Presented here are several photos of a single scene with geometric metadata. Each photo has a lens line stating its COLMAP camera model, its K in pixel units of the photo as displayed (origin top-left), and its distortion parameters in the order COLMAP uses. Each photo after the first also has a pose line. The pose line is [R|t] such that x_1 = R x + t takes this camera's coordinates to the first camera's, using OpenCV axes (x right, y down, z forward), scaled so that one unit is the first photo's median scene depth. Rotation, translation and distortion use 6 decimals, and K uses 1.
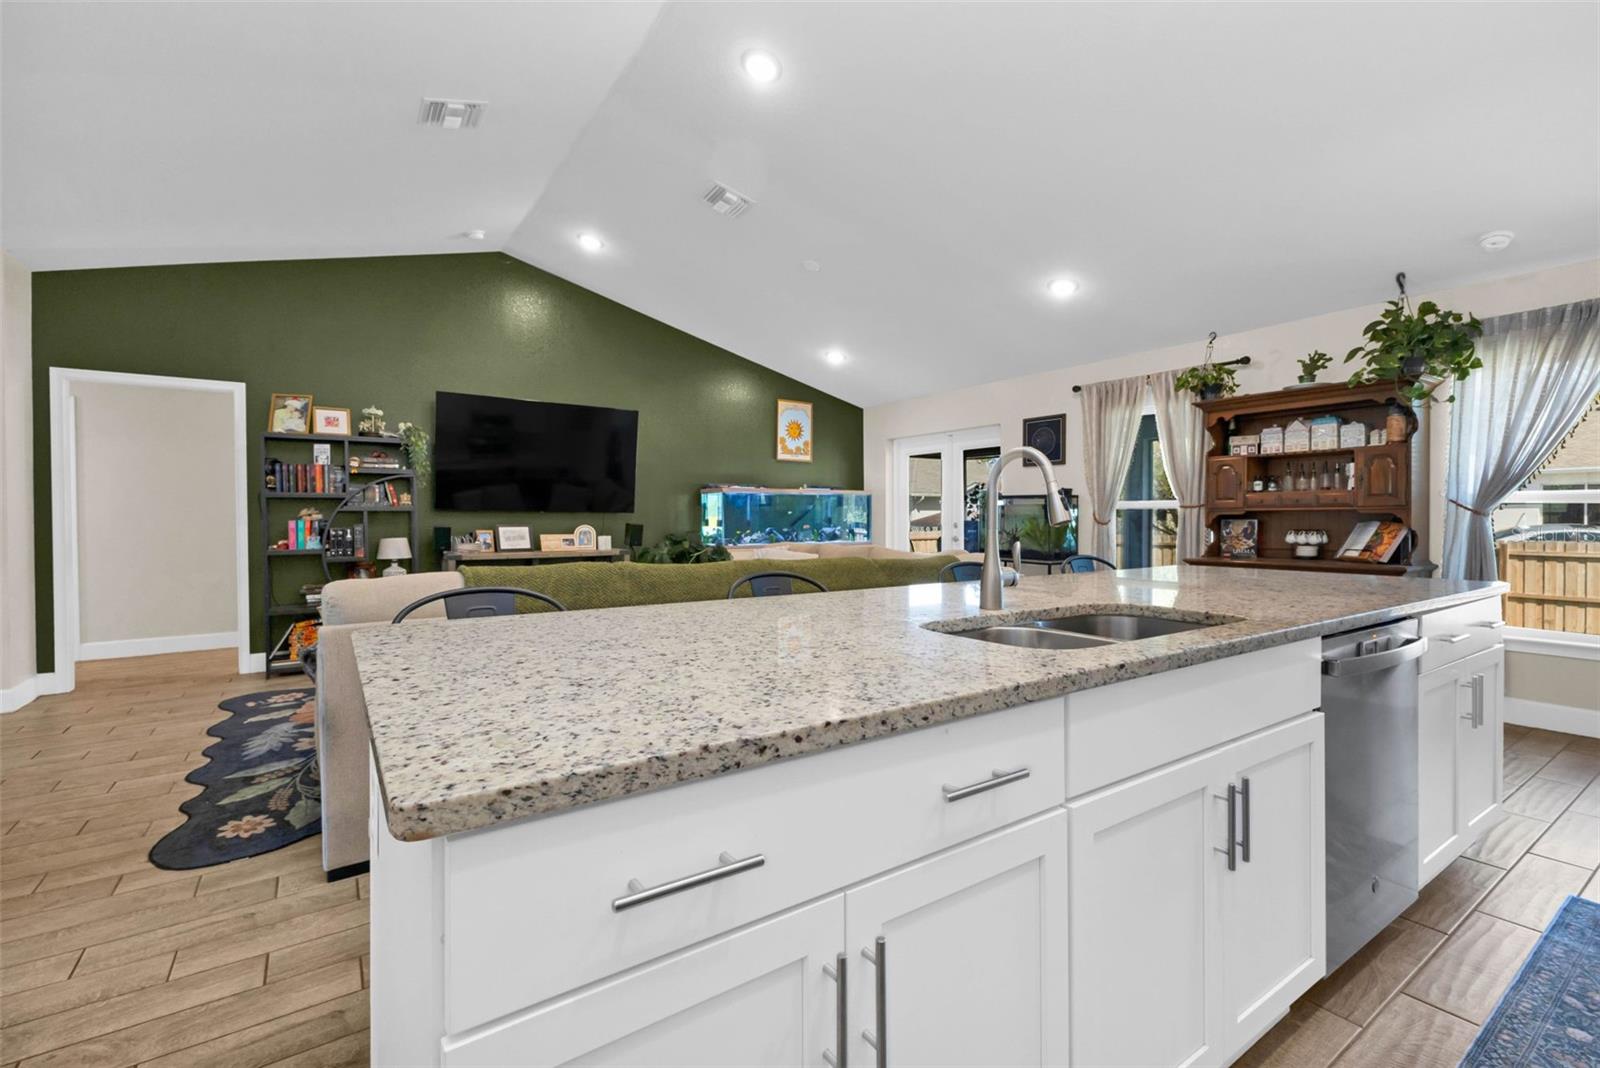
lens RADIAL K [[705.9, 0, 807.3], [0, 705.9, 527.3], [0, 0, 1]] dist [0.006223, -0.000578]
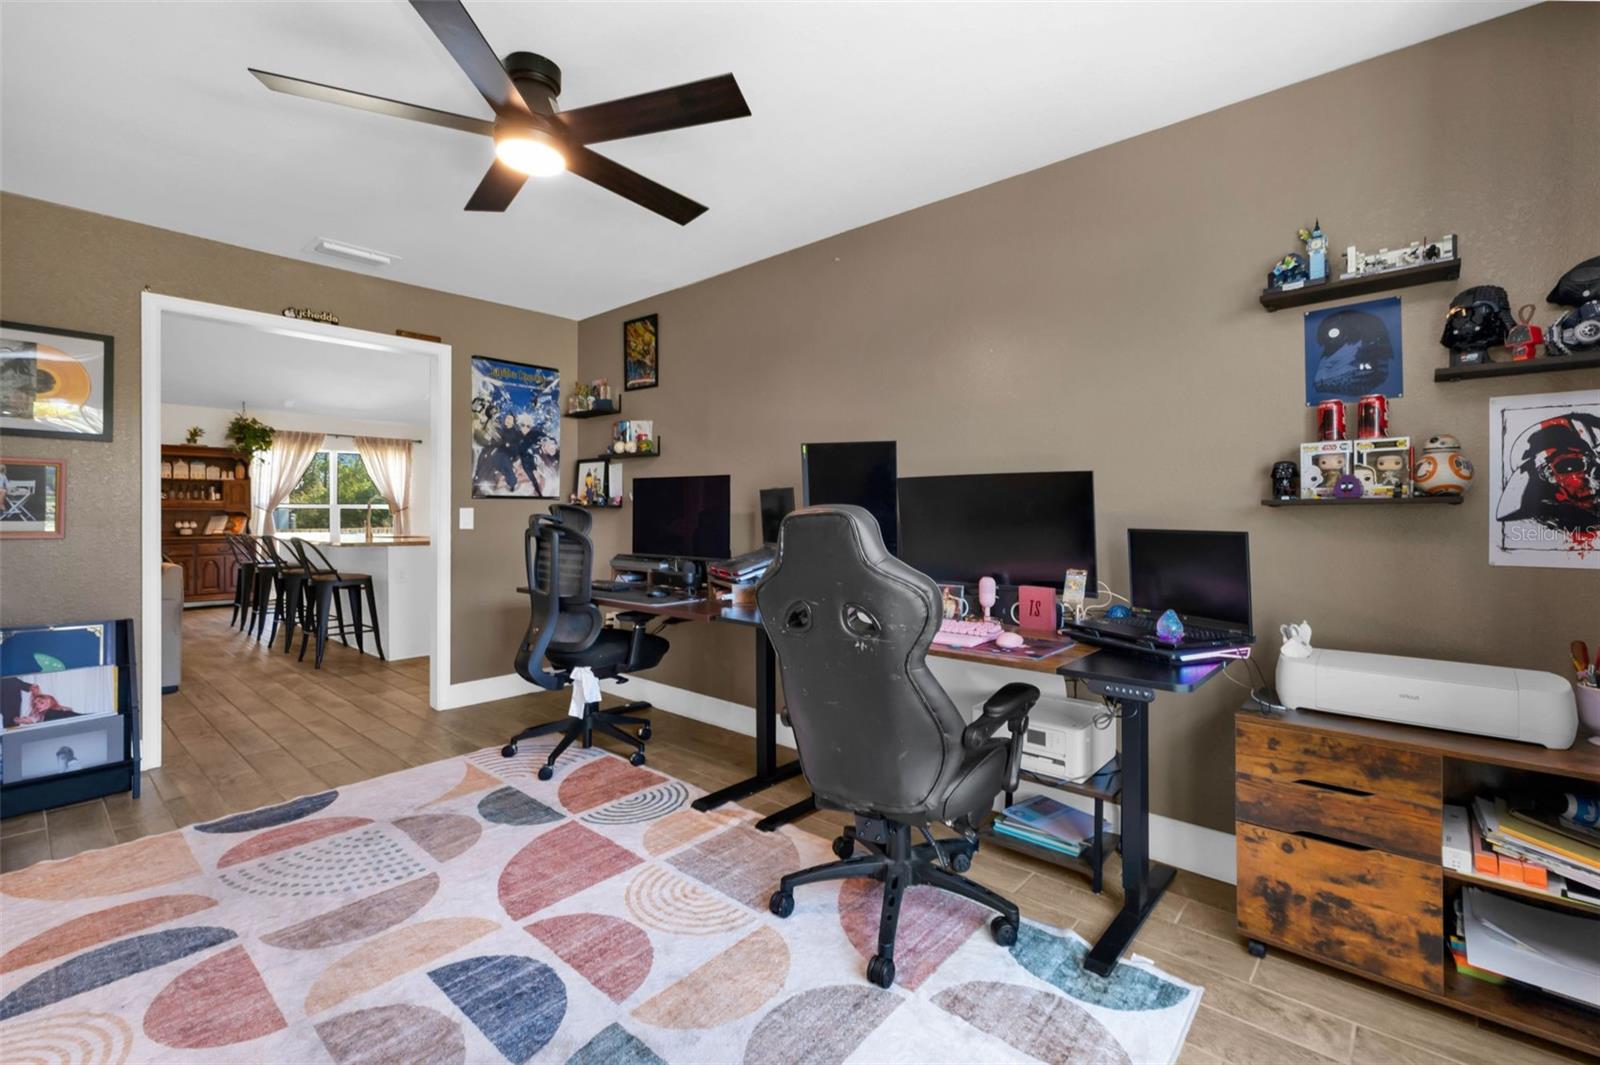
lens RADIAL K [[694.5, 0, 819.6], [0, 694.5, 518.4], [0, 0, 1]] dist [-0.001134, -0.000867]
pose [[-0.266478, -0.004311, 0.963831, -1.406494], [0.012847, 0.999885, 0.008025, 0.004885], [-0.963755, 0.014521, -0.266392, -0.113510]]
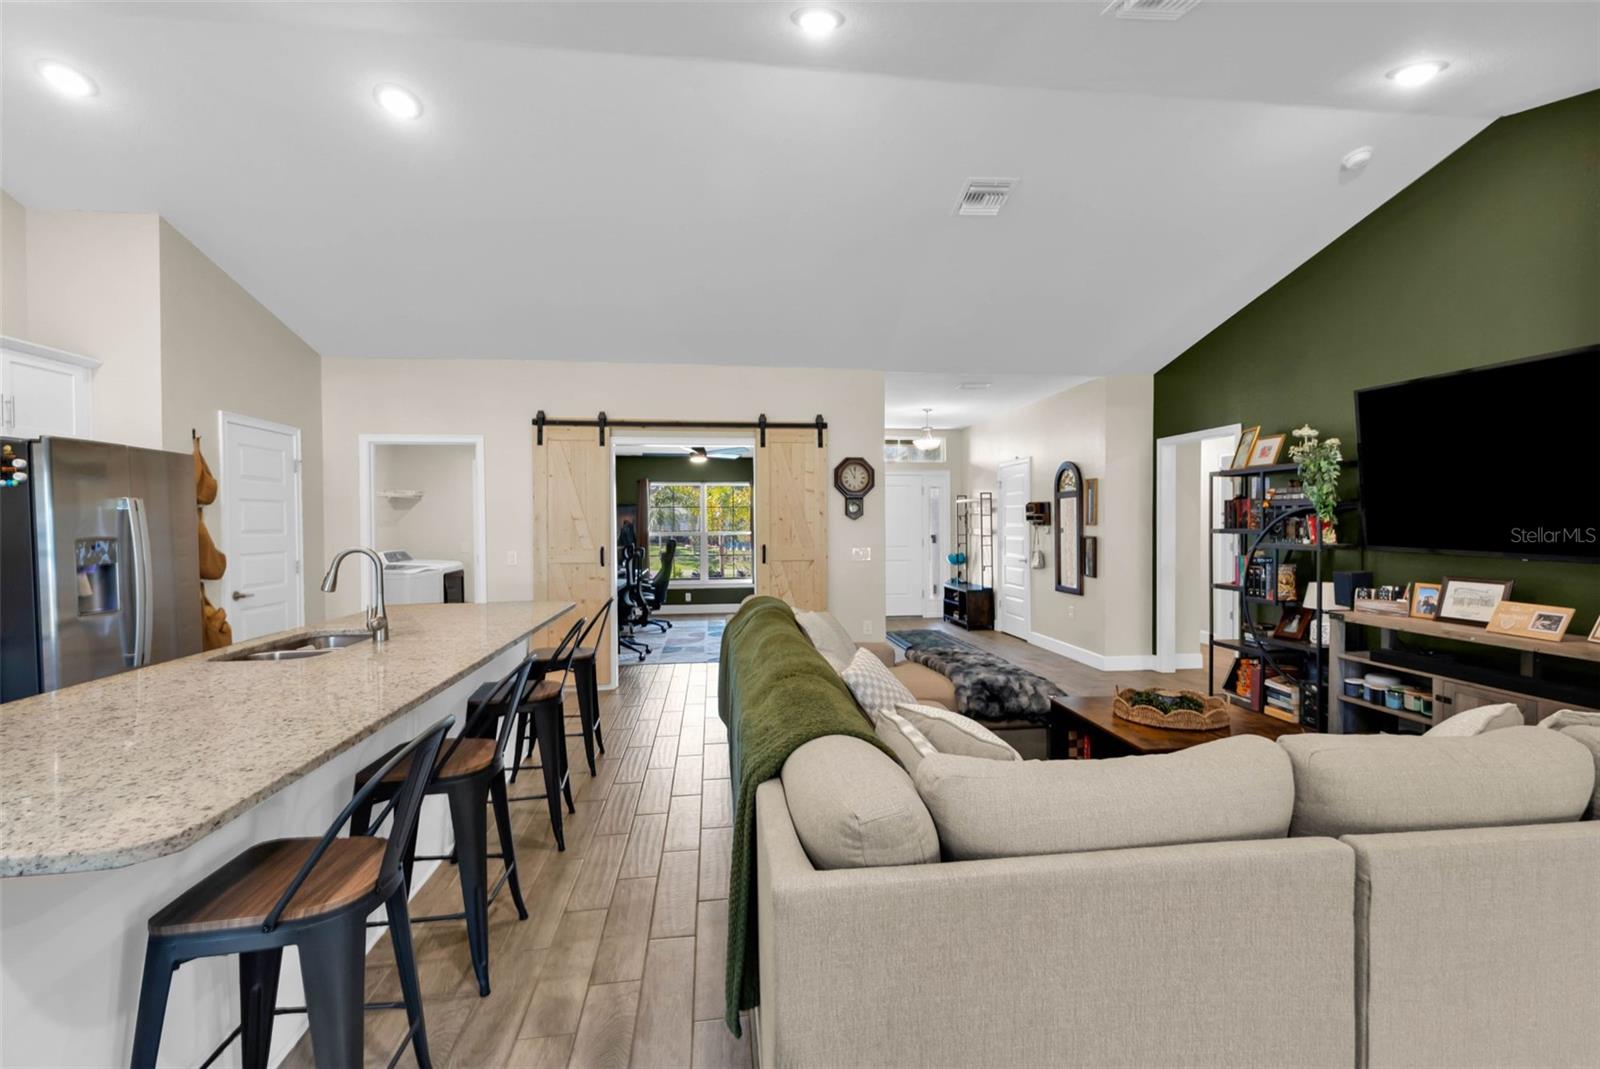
lens RADIAL K [[698.4, 0, 803.7], [0, 698.4, 533.8], [0, 0, 1]] dist [0.010698, -0.001083]
pose [[-0.451927, 0.021846, -0.891787, 0.463859], [-0.005933, 0.999604, 0.027494, -0.068412], [0.892035, 0.017716, -0.451618, 0.954052]]
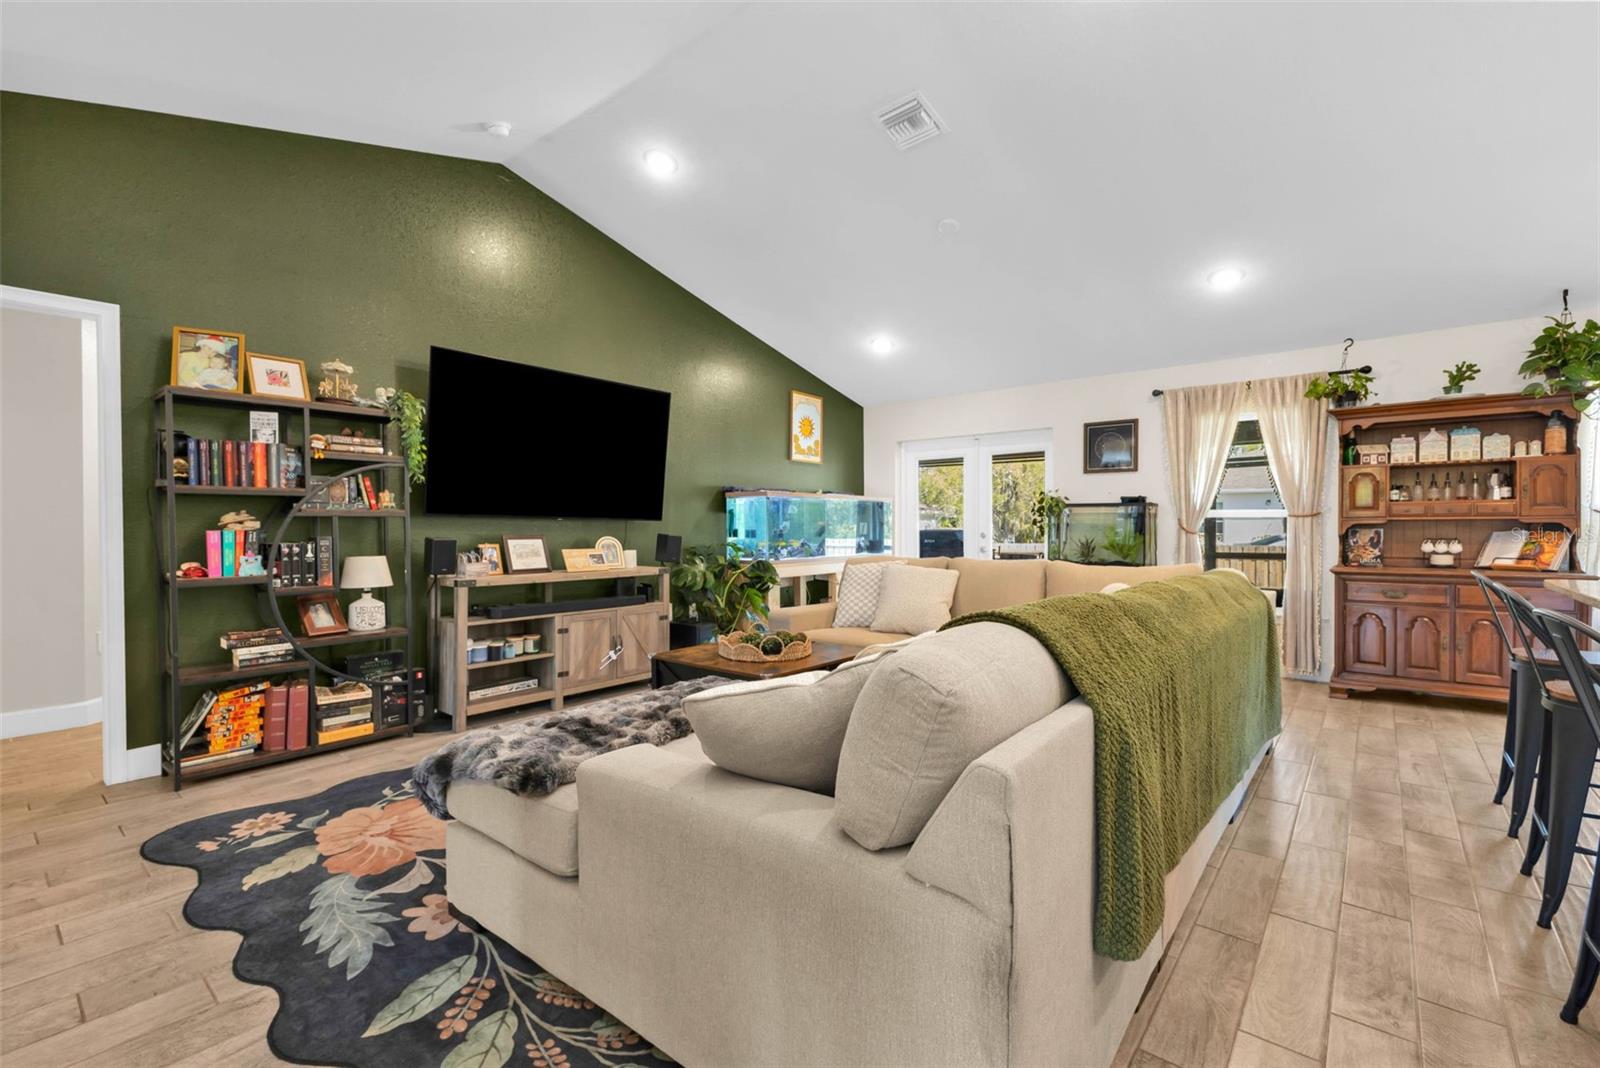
lens RADIAL K [[697.2, 0, 808.6], [0, 697.2, 534.9], [0, 0, 1]] dist [0.008881, -0.000611]
pose [[0.959649, -0.002857, 0.281185, -0.420961], [0.003722, 0.999990, -0.002541, -0.002784], [-0.281175, 0.003485, 0.959650, 0.272085]]
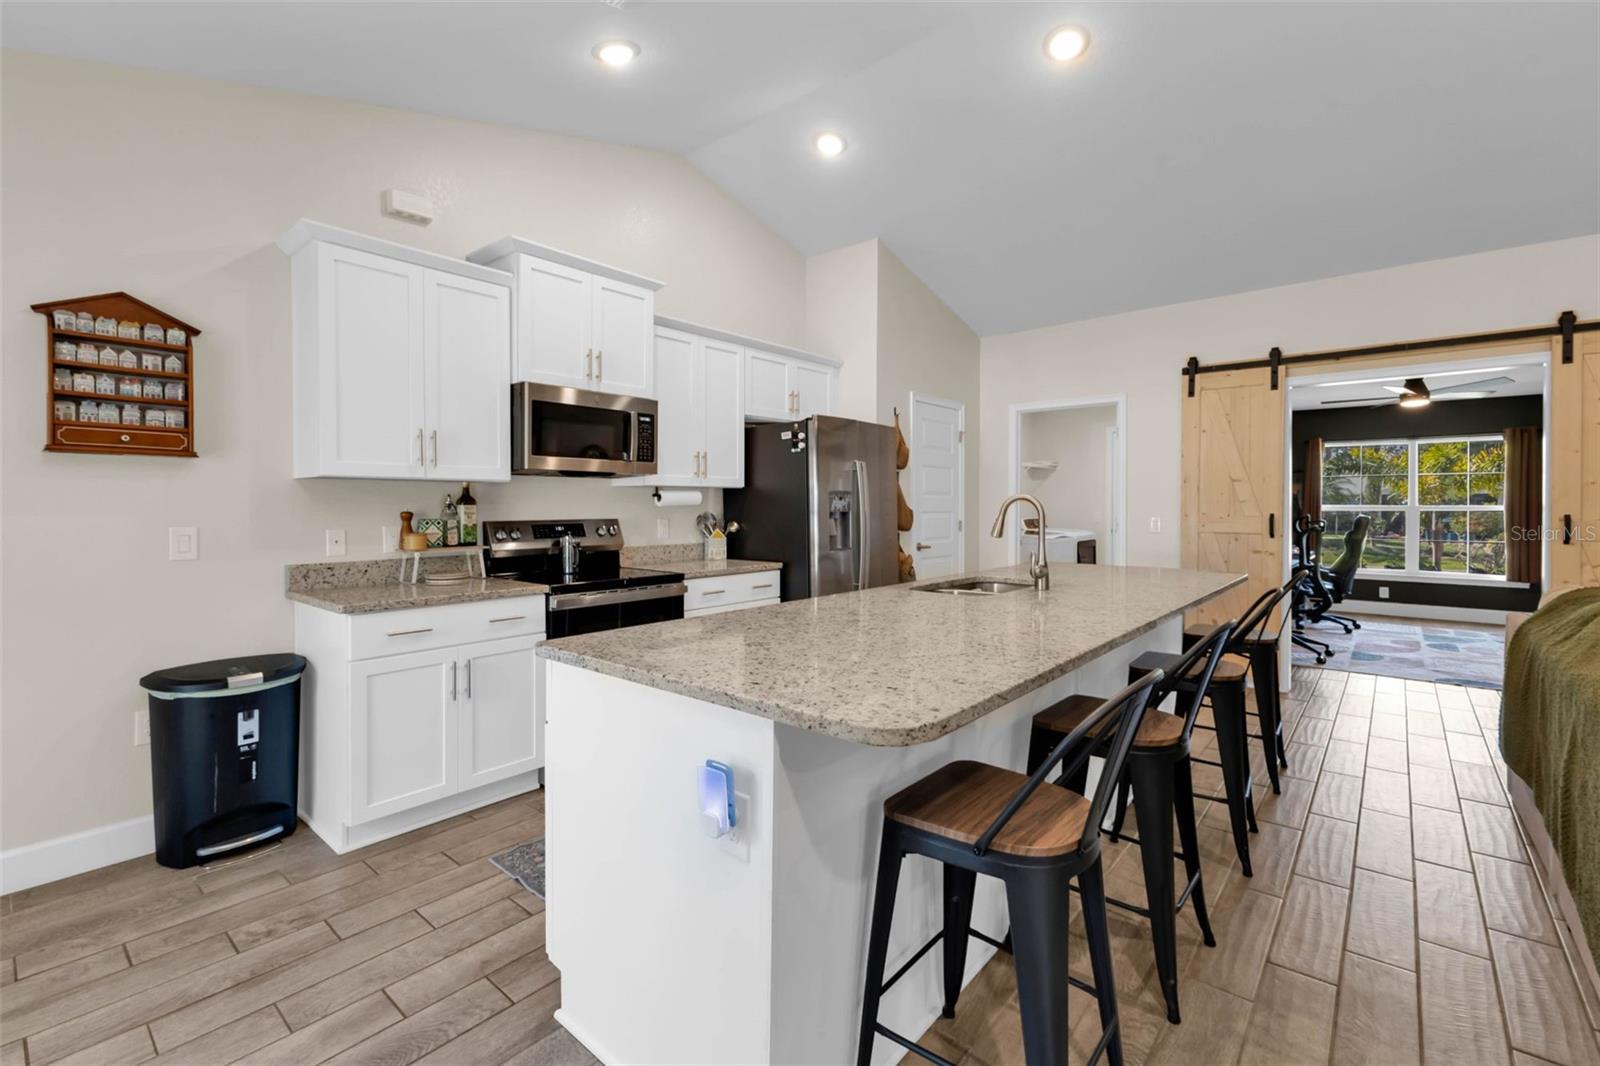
lens RADIAL K [[697.6, 0, 794.8], [0, 697.6, 512.7], [0, 0, 1]] dist [0.011702, -0.004429]
pose [[-0.965354, 0.005662, -0.260882, 0.449879], [-0.001348, 0.999643, 0.026685, -0.038164], [0.260940, 0.026112, -0.965002, 0.875196]]
